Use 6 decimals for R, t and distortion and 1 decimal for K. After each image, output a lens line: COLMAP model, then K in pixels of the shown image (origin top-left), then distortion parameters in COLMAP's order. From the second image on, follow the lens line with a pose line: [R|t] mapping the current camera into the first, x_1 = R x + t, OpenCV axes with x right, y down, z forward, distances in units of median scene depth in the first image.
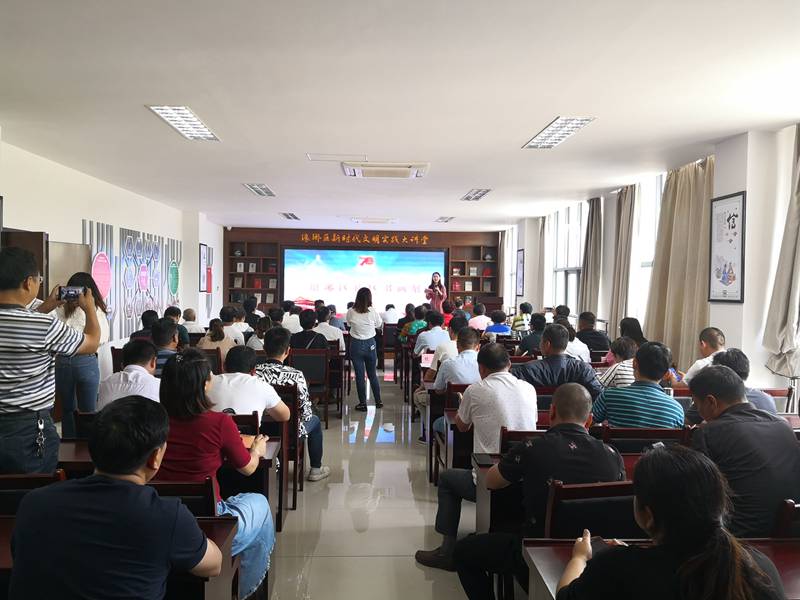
lens RADIAL K [[685.6, 0, 423.8], [0, 685.6, 288.2], [0, 0, 1]] dist [0.051043, -0.004125]
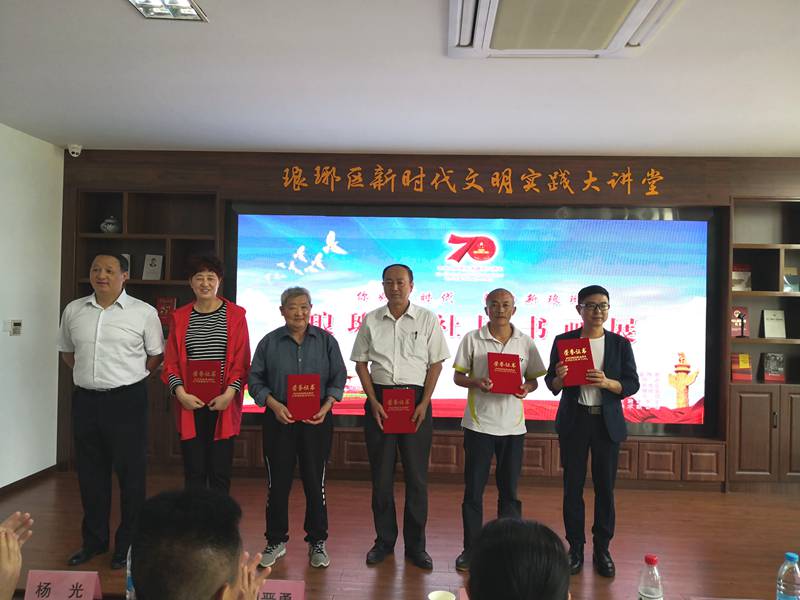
lens RADIAL K [[641.5, 0, 386.0], [0, 641.5, 292.5], [0, 0, 1]] dist [0.043719, -0.059431]
pose [[0.994459, 0.003725, -0.105055, -0.092742], [-0.005947, 0.999765, -0.020844, -0.010584], [0.104953, 0.021353, 0.994248, 0.681558]]
